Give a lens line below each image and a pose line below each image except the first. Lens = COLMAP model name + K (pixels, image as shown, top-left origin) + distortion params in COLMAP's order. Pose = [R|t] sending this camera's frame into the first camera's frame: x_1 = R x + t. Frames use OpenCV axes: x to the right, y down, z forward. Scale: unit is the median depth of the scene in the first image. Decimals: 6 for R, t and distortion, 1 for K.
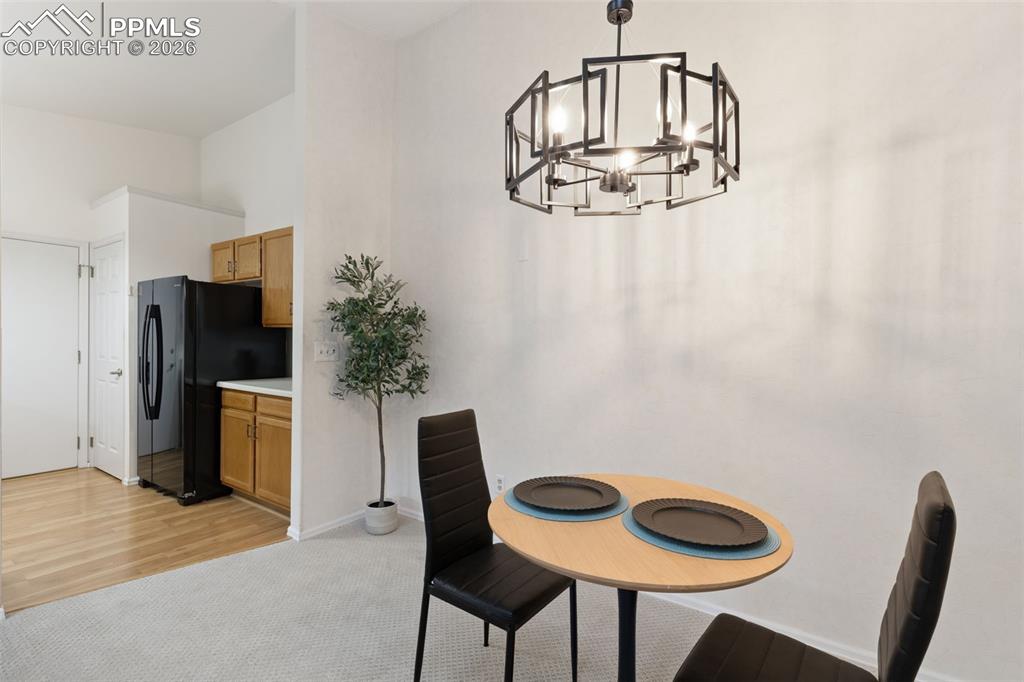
lens RADIAL K [[469.9, 0, 512.2], [0, 469.9, 337.9], [0, 0, 1]] dist [-0.000065, -0.000182]
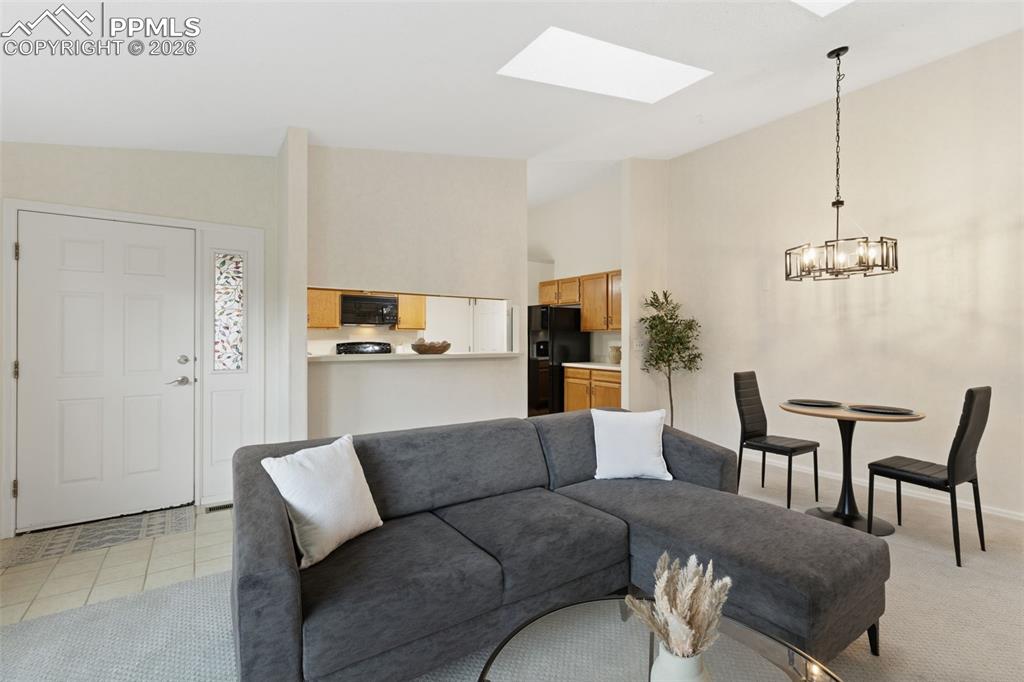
lens RADIAL K [[454.4, 0, 510.9], [0, 454.4, 333.1], [0, 0, 1]] dist [0.000004, -0.000491]
pose [[0.931108, -0.014516, -0.364454, -0.221669], [0.011650, 0.999882, -0.010061, -0.005182], [0.364557, 0.005121, 0.931167, -0.799107]]
